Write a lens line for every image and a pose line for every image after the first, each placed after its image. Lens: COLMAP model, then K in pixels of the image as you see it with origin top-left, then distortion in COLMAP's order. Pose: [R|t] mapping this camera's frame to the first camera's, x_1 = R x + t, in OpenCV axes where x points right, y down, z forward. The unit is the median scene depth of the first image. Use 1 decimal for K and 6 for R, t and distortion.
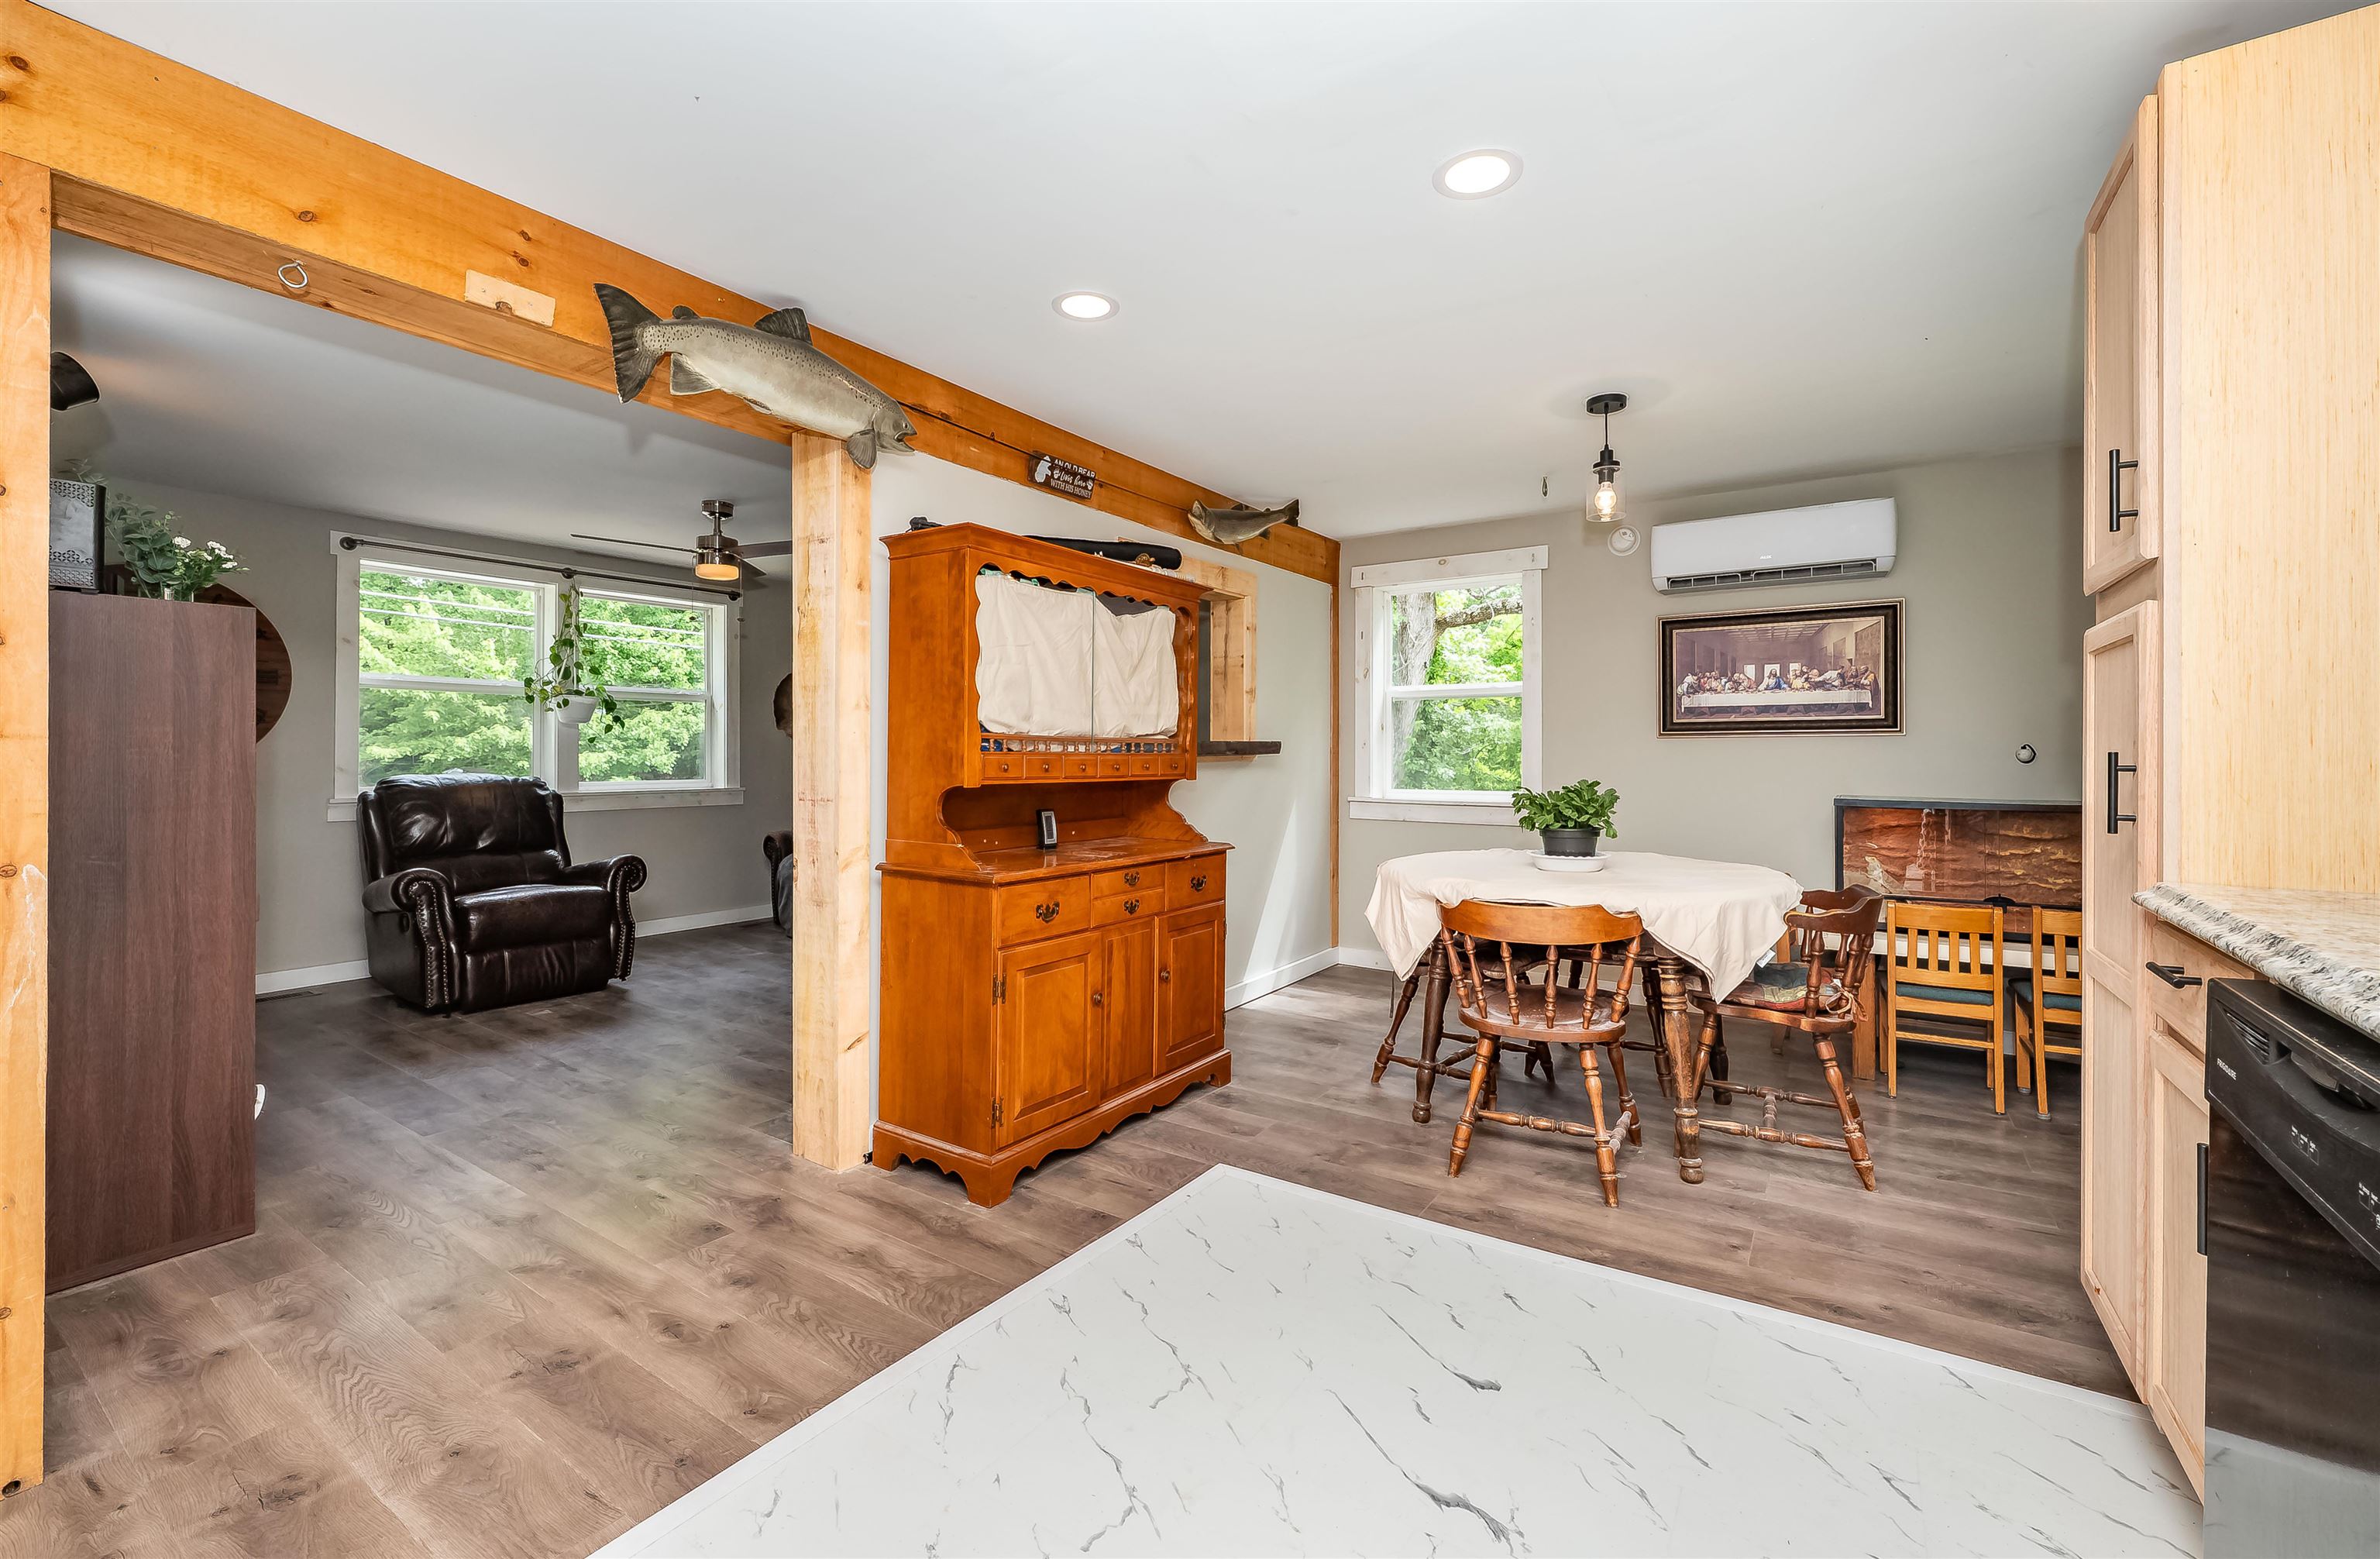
lens RADIAL K [[977.4, 0, 1190.0], [0, 977.4, 779.5], [0, 0, 1]] dist [-0.000086, -0.000047]
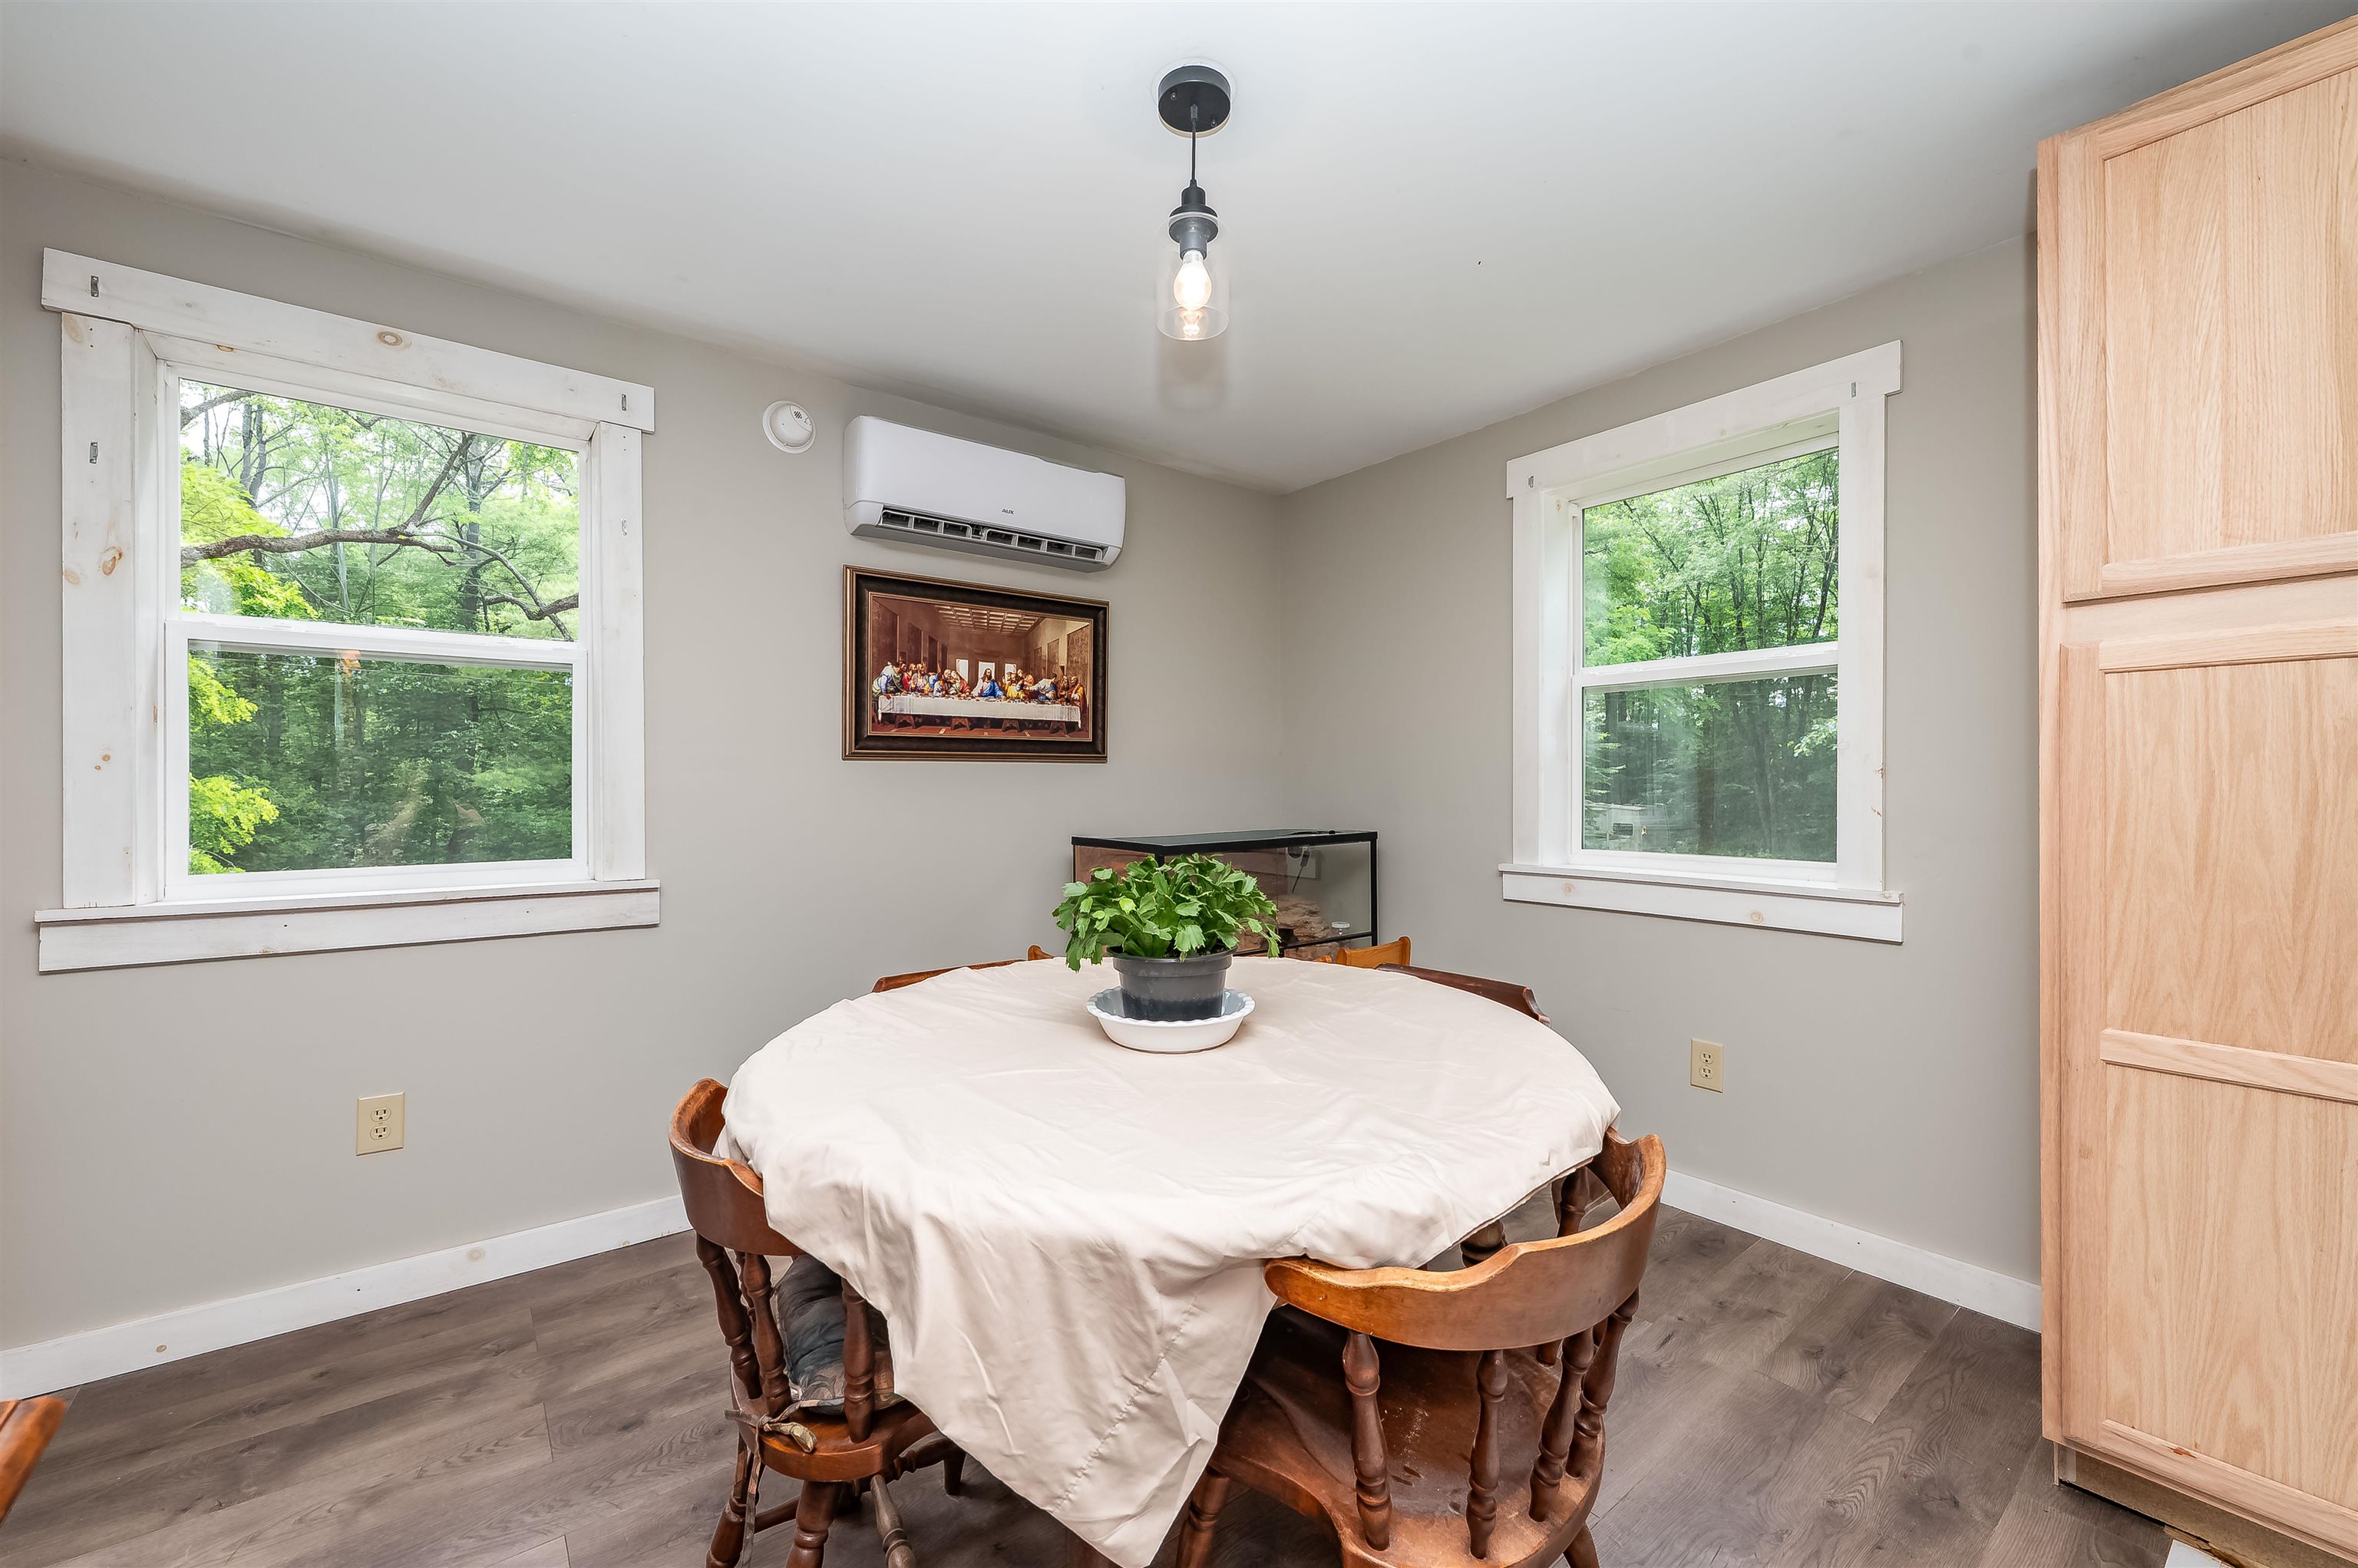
lens RADIAL K [[947.6, 0, 1179.0], [0, 947.6, 784.0], [0, 0, 1]] dist [-0.003370, 0.000118]
pose [[0.313697, -0.004565, 0.949512, -0.033899], [0.021300, 0.999771, -0.002230, -0.022546], [-0.949284, 0.020924, 0.313722, 0.659748]]
